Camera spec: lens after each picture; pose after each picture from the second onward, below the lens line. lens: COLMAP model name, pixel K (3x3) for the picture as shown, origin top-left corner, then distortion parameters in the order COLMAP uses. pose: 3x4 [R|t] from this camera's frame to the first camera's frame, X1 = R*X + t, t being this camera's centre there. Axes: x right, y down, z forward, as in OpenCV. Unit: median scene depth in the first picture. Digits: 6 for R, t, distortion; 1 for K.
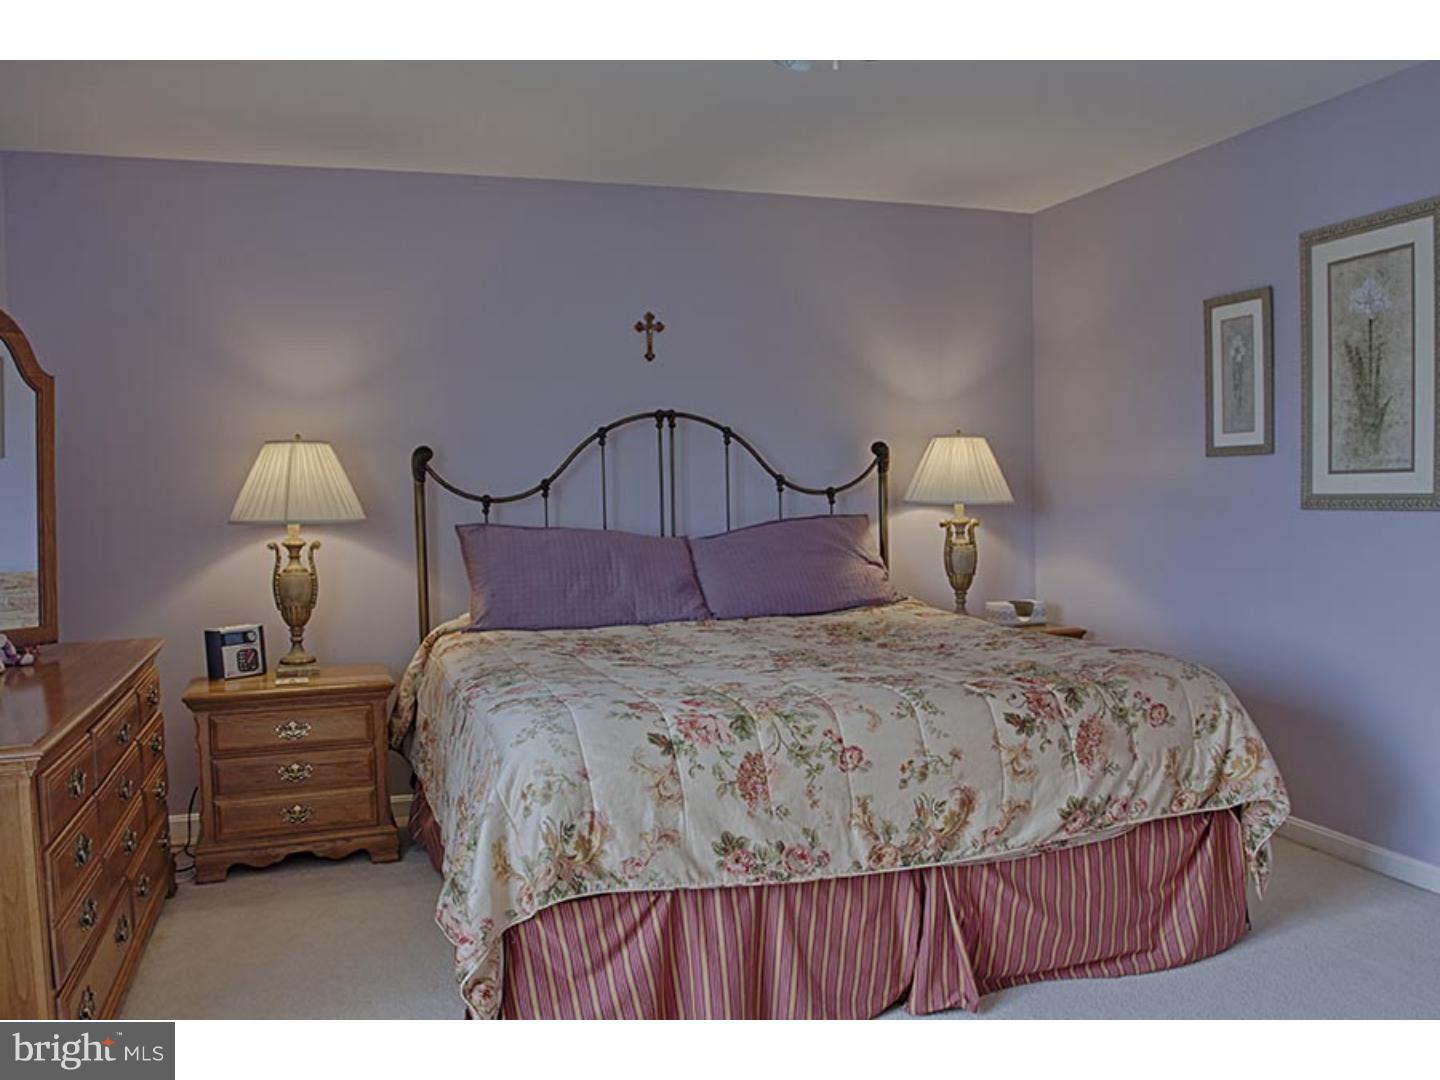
lens RADIAL K [[1146.5, 0, 724.3], [0, 1146.5, 541.1], [0, 0, 1]] dist [-0.081239, 0.023146]
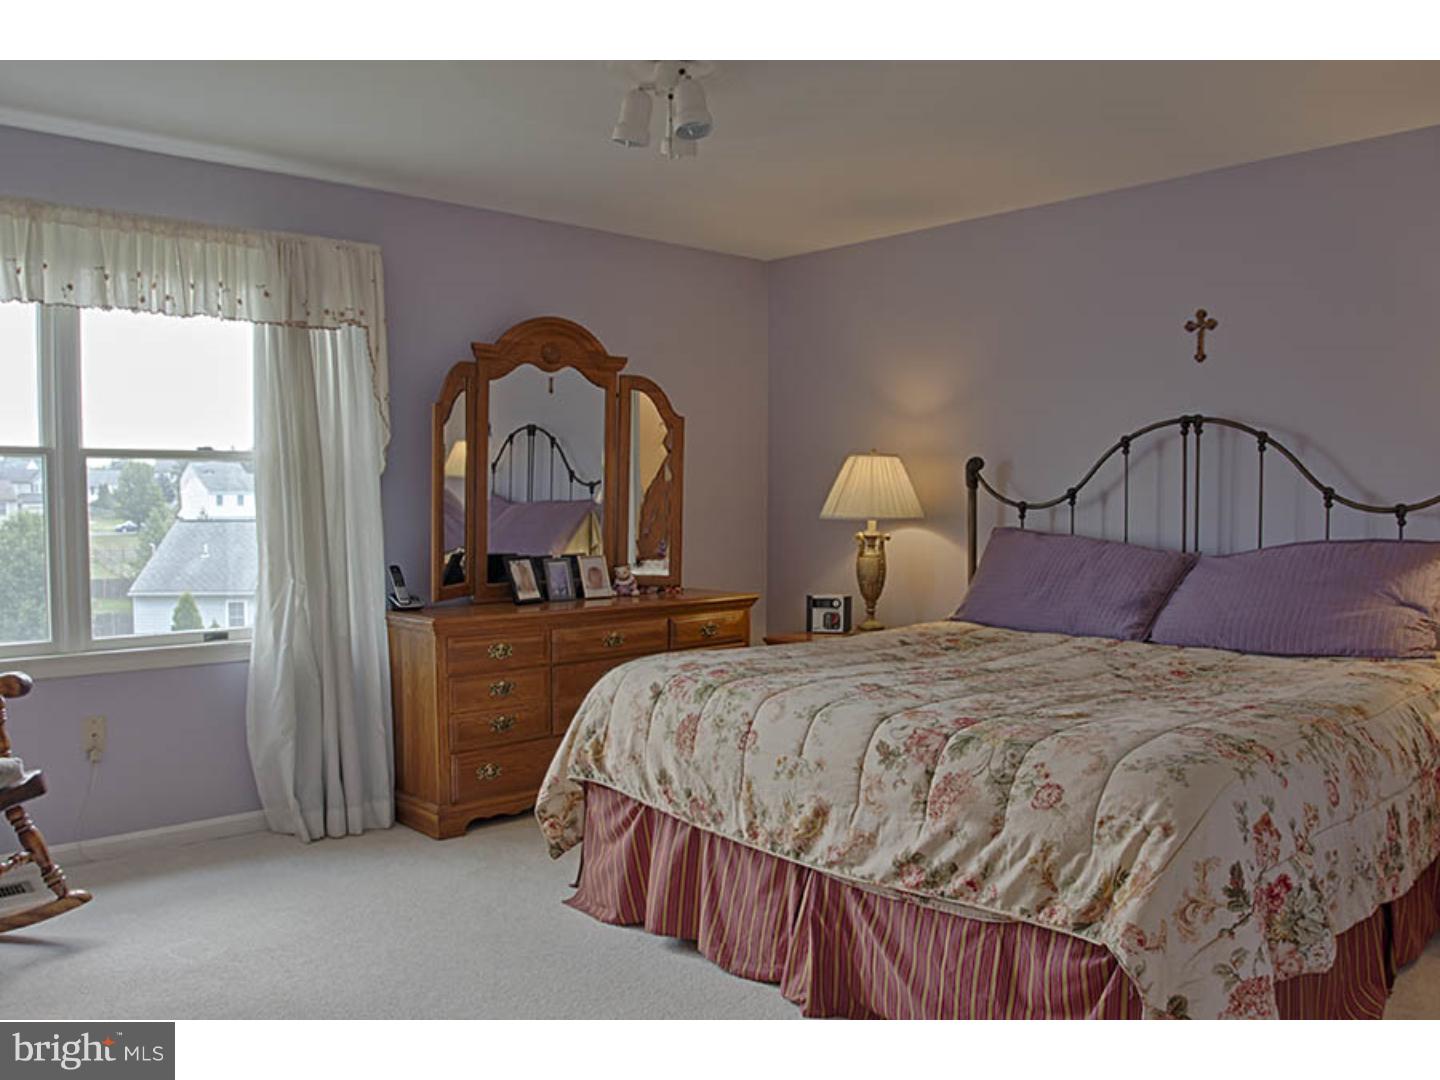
lens RADIAL K [[1146.5, 0, 725.7], [0, 1146.5, 540.1], [0, 0, 1]] dist [-0.081239, 0.023146]
pose [[0.394330, 0.055773, -0.917275, 0.862603], [-0.054550, 0.997817, 0.037220, -0.036824], [0.917348, 0.035360, 0.396512, 0.399037]]
